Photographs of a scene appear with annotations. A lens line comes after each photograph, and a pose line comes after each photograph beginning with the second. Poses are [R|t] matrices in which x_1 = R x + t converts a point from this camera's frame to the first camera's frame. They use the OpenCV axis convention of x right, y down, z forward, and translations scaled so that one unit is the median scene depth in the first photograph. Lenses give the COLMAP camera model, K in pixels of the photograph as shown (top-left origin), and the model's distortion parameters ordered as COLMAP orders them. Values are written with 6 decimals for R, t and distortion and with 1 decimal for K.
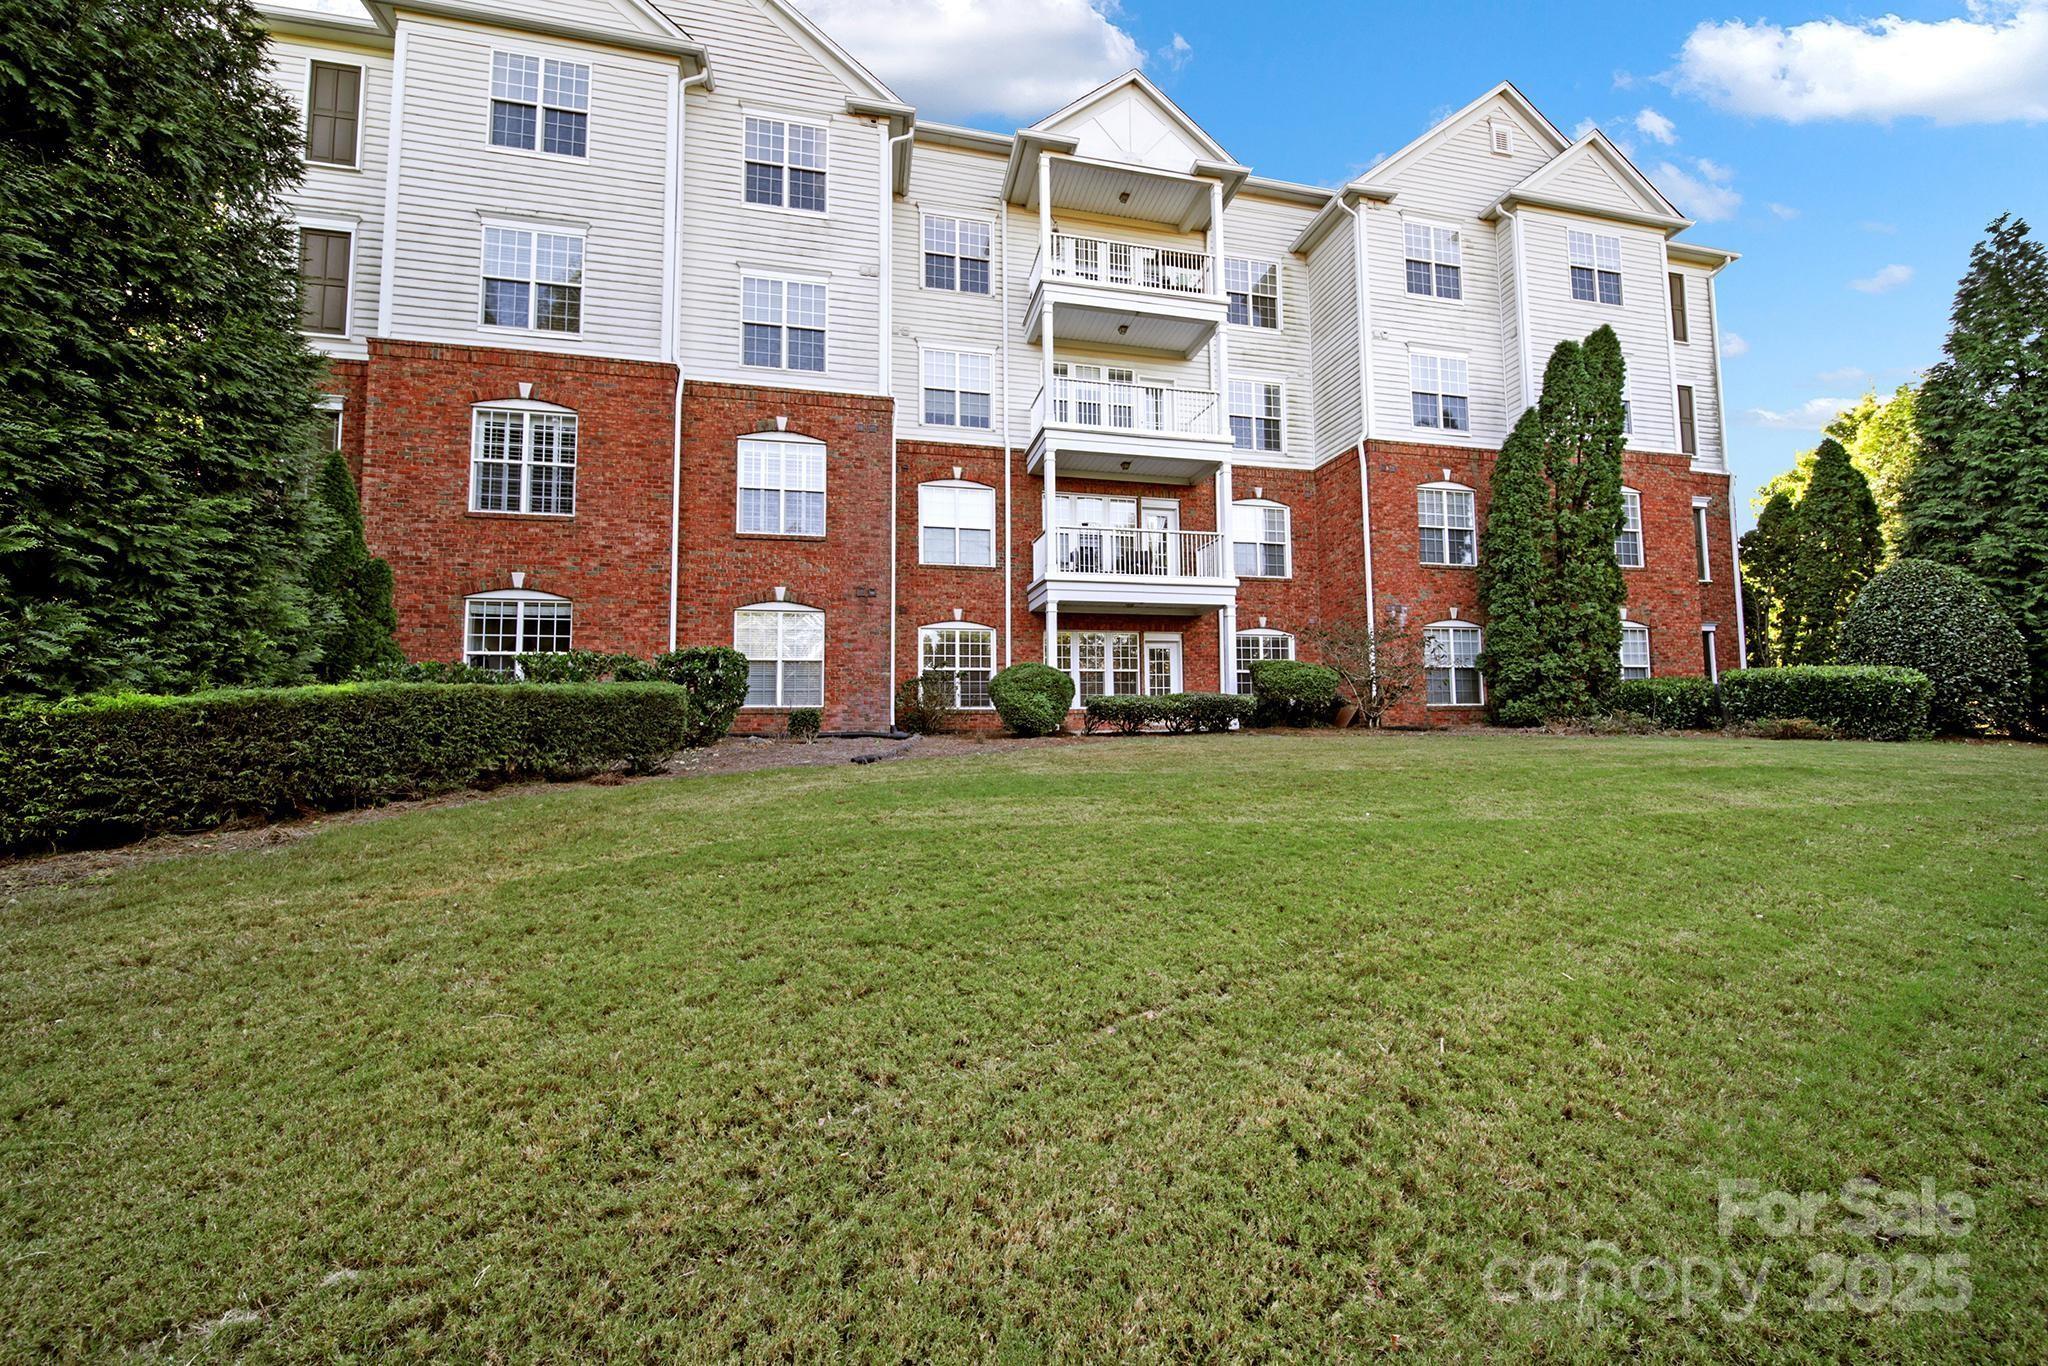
lens RADIAL K [[746.2, 0, 1025.0], [0, 746.2, 675.5], [0, 0, 1]] dist [0.003881, -0.000832]
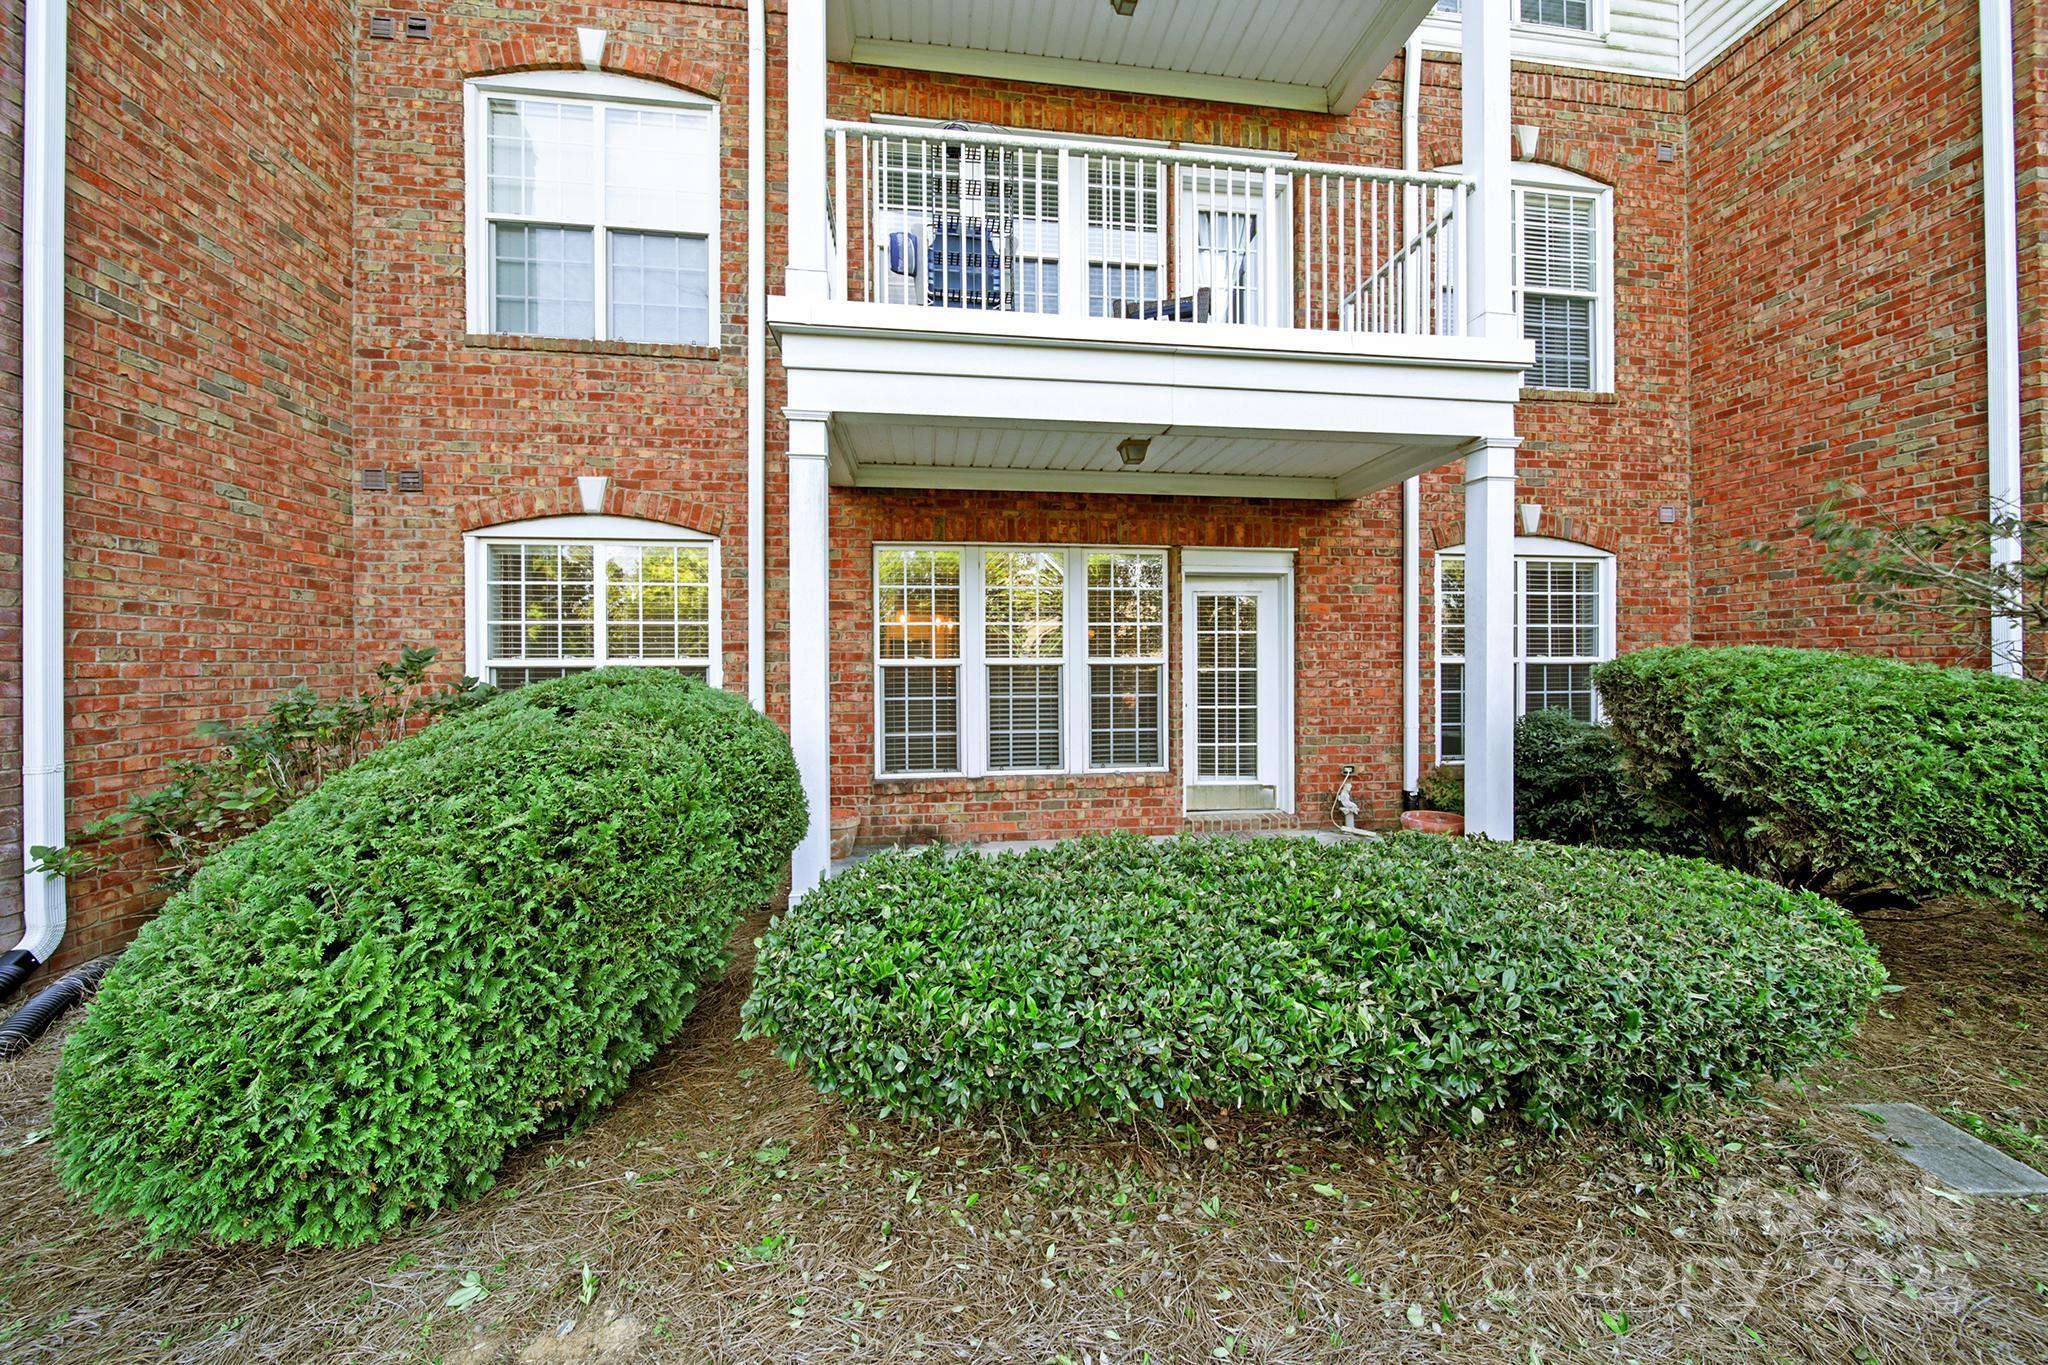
lens RADIAL K [[746.2, 0, 1026.2], [0, 746.2, 663.8], [0, 0, 1]] dist [0.003881, -0.000832]
pose [[0.996770, 0.003810, -0.080224, 0.117084], [0.001568, 0.997760, 0.066873, -0.028579], [0.080299, -0.066783, 0.994531, 0.658256]]
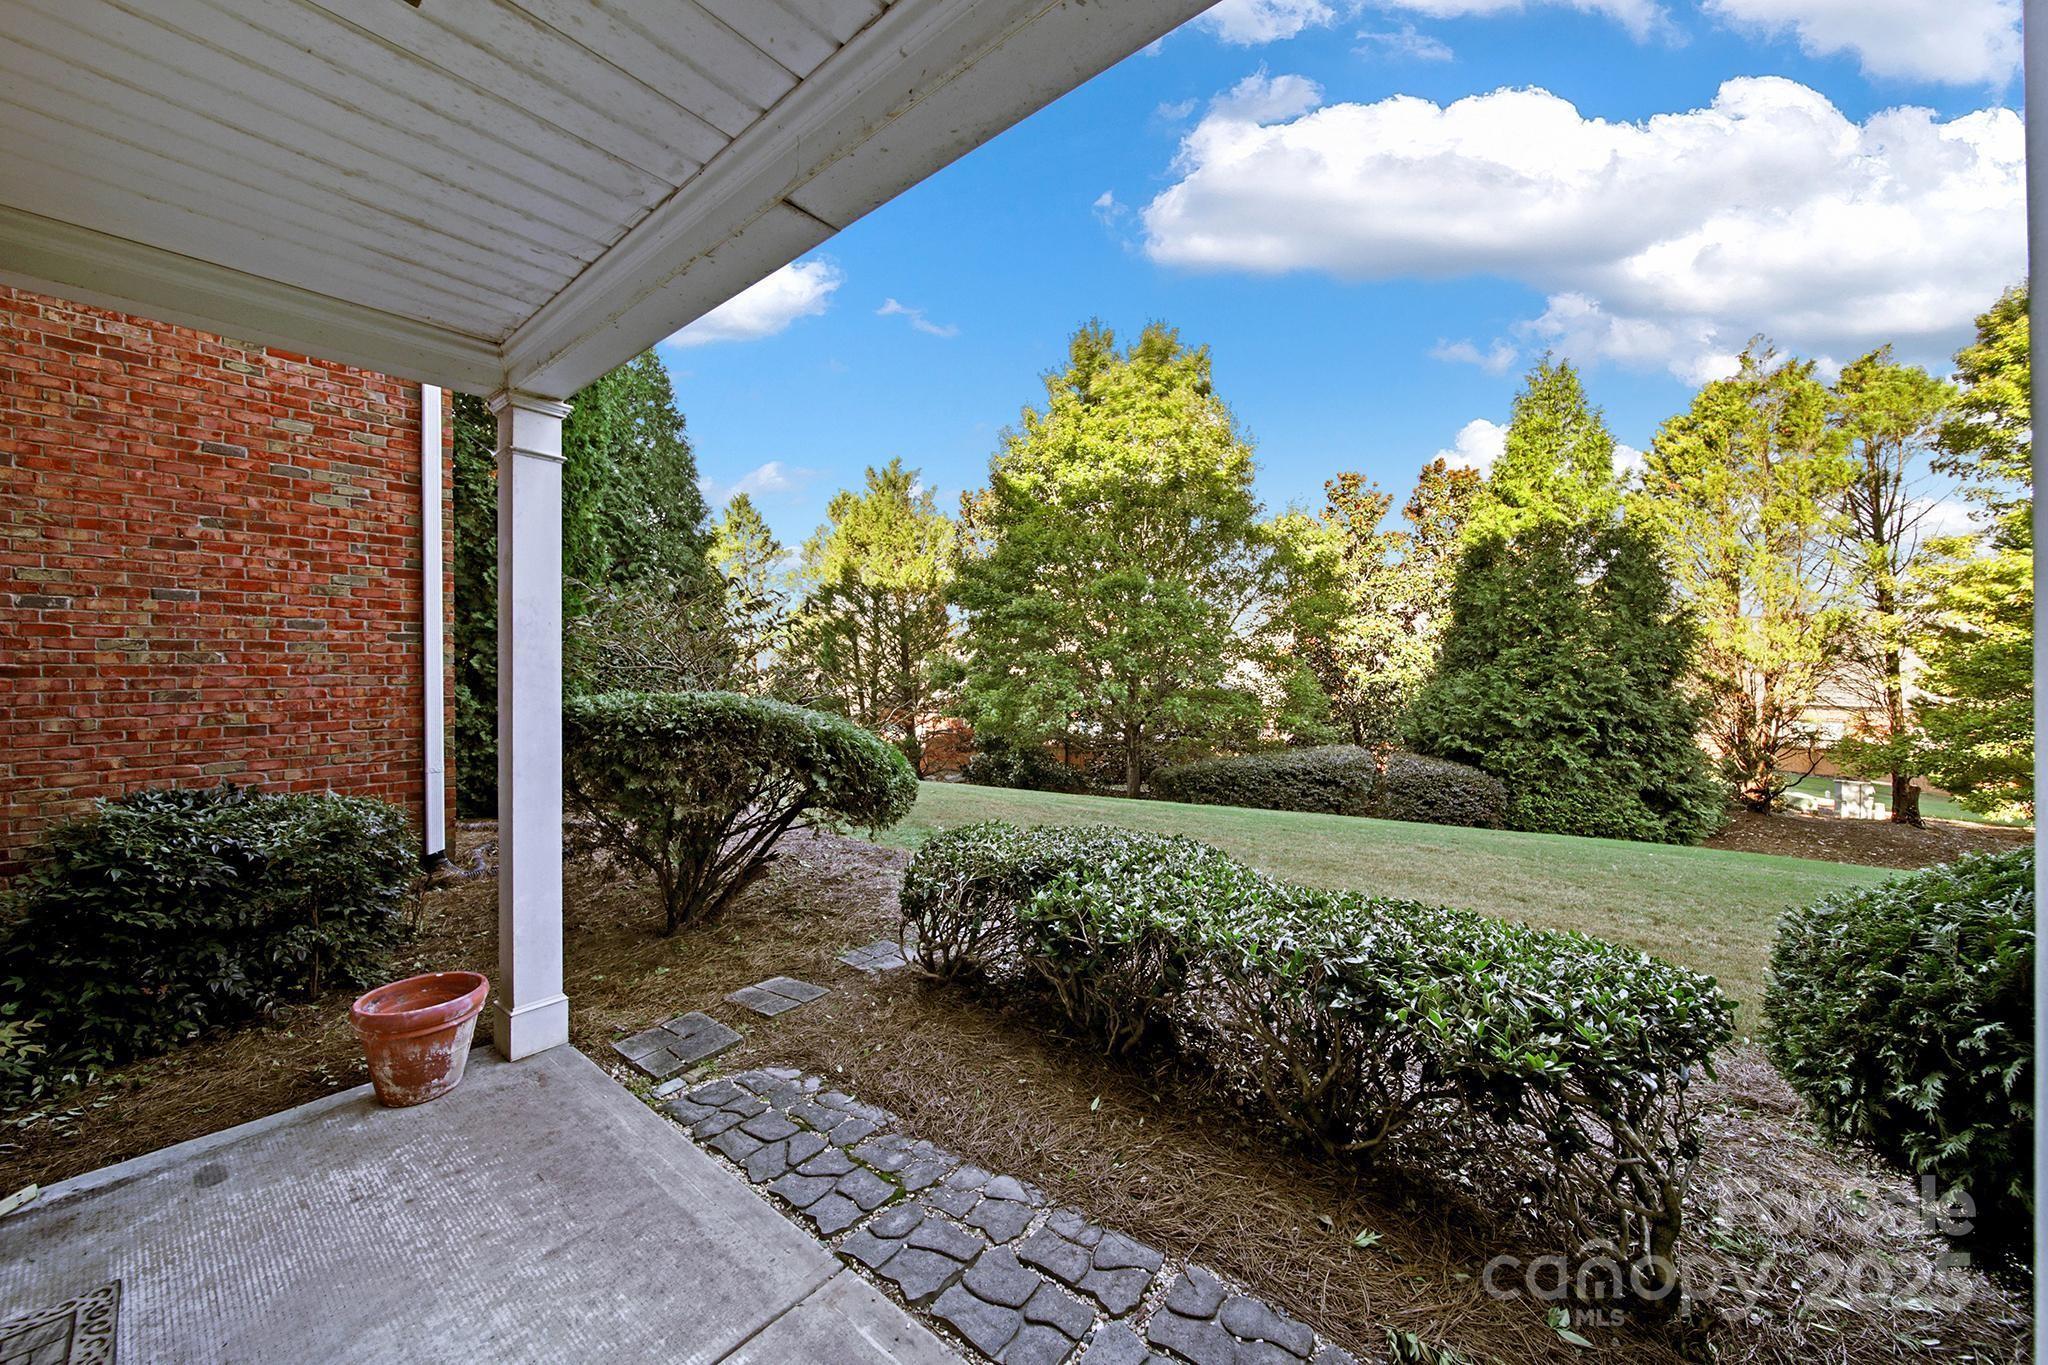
lens RADIAL K [[746.2, 0, 1022.8], [0, 746.2, 676.4], [0, 0, 1]] dist [0.003881, -0.000832]
pose [[-0.627325, 0.010239, 0.778690, 0.037867], [-0.036947, 0.998396, -0.042893, -0.016639], [-0.777881, -0.055678, -0.625940, 0.953786]]
